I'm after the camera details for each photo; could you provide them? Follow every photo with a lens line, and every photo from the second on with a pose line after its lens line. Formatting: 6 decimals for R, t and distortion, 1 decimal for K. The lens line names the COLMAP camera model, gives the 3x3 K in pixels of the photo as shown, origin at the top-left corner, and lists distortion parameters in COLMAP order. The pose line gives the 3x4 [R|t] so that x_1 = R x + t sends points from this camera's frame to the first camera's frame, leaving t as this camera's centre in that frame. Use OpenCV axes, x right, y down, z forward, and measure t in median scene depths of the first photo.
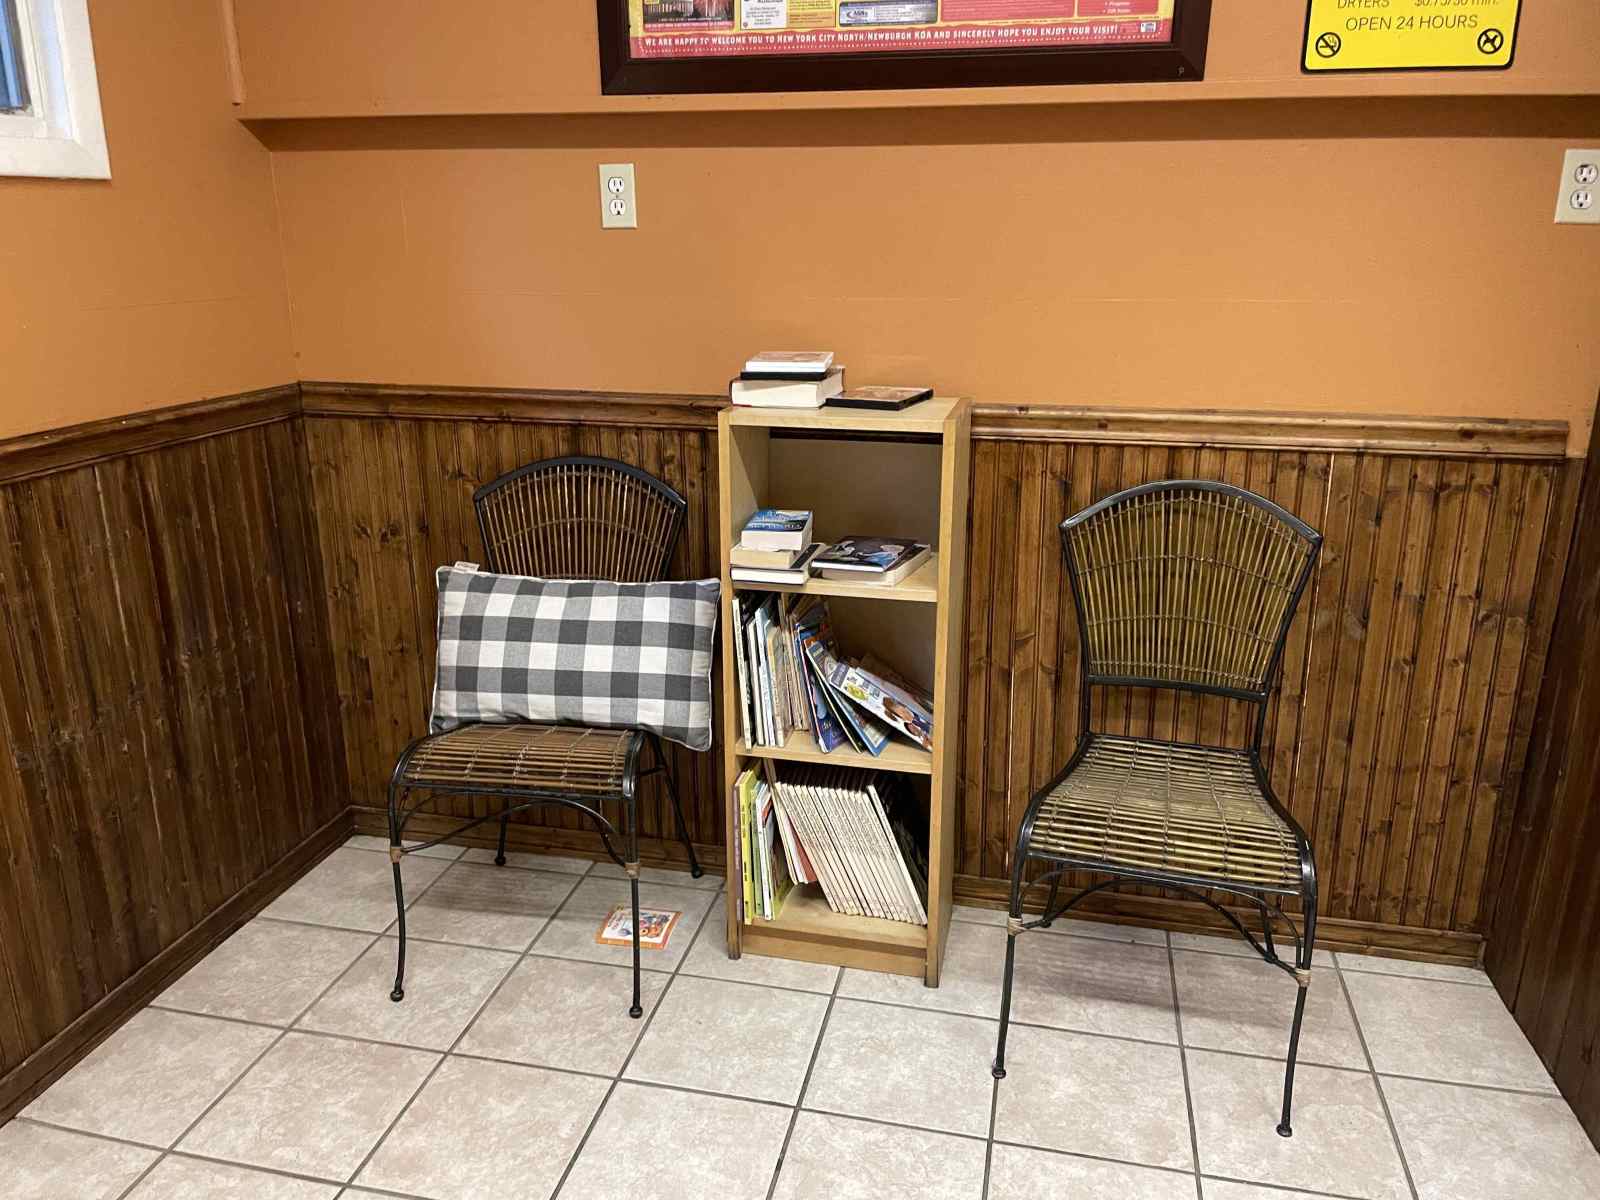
lens RADIAL K [[1215.6, 0, 801.7], [0, 1215.6, 597.0], [0, 0, 1]] dist [0.053028, -0.072012]
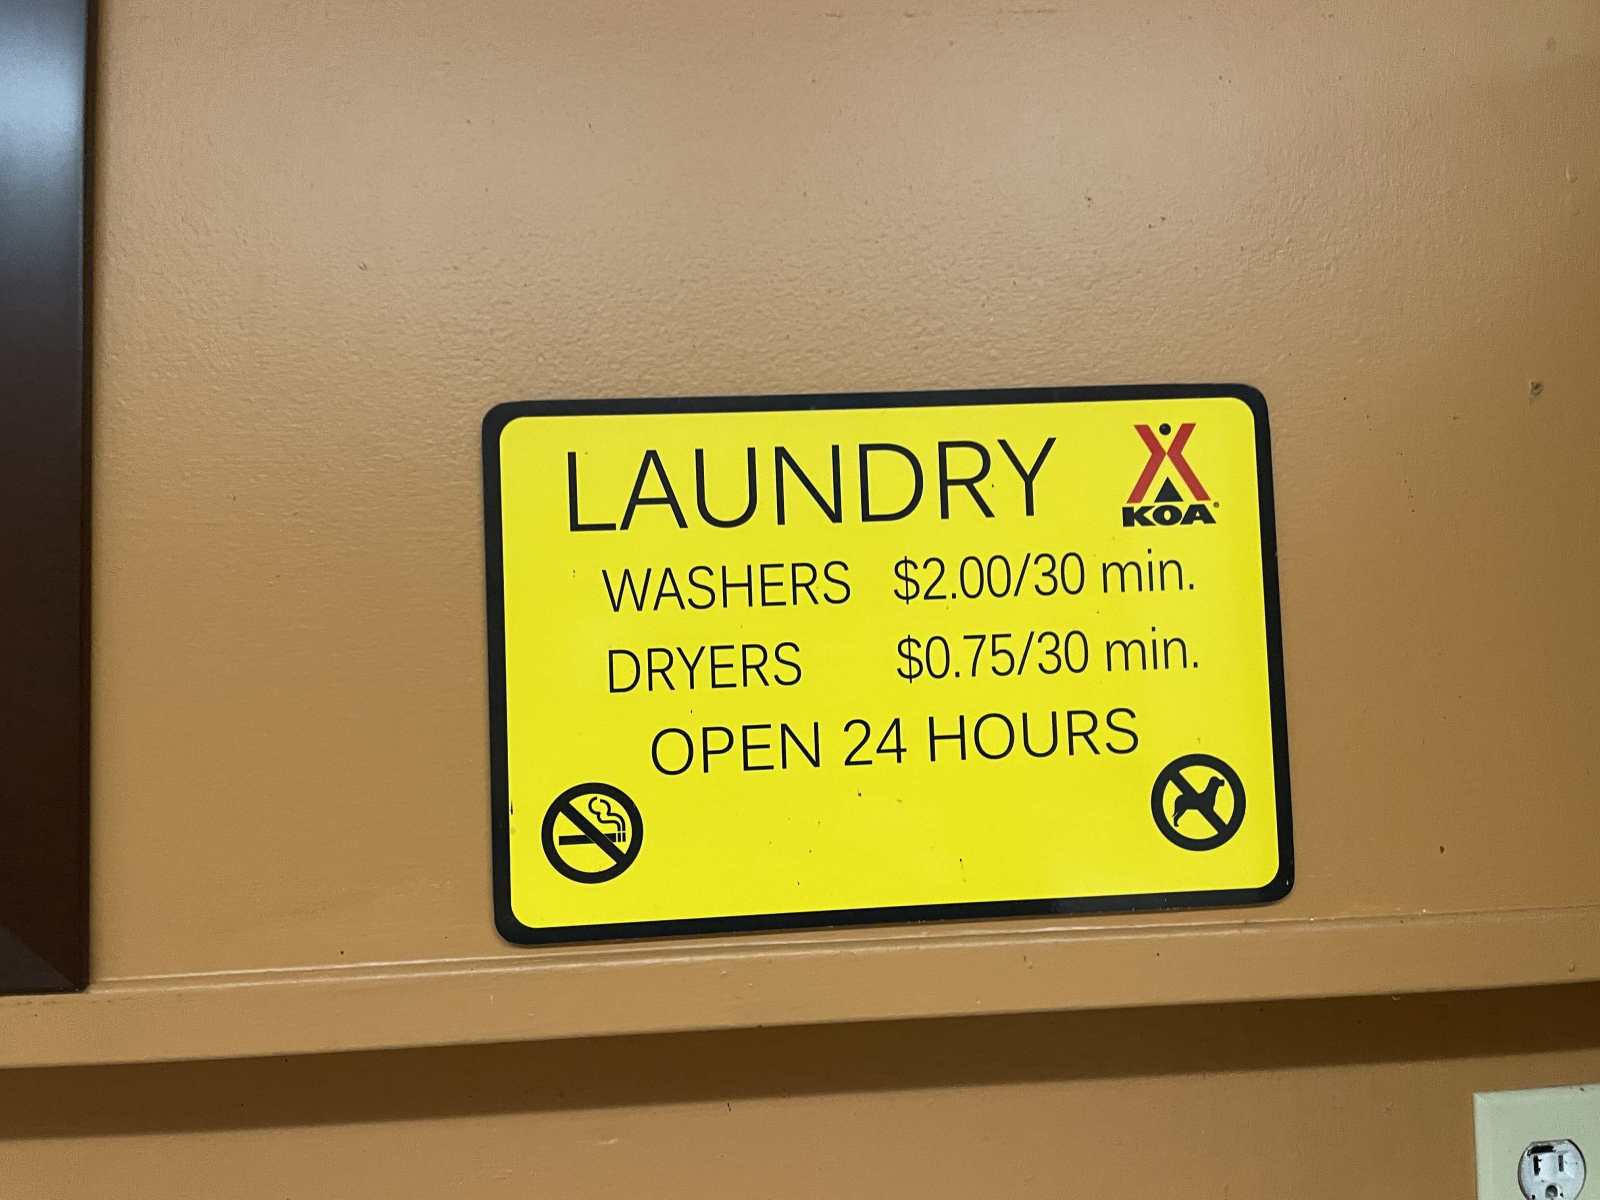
lens RADIAL K [[1215.6, 0, 796.6], [0, 1215.6, 601.7], [0, 0, 1]] dist [0.053028, -0.072012]
pose [[0.954739, -0.023892, 0.296483, 0.402386], [0.127913, 0.932872, -0.336732, -0.411599], [-0.268536, 0.359415, 0.893705, 0.769402]]
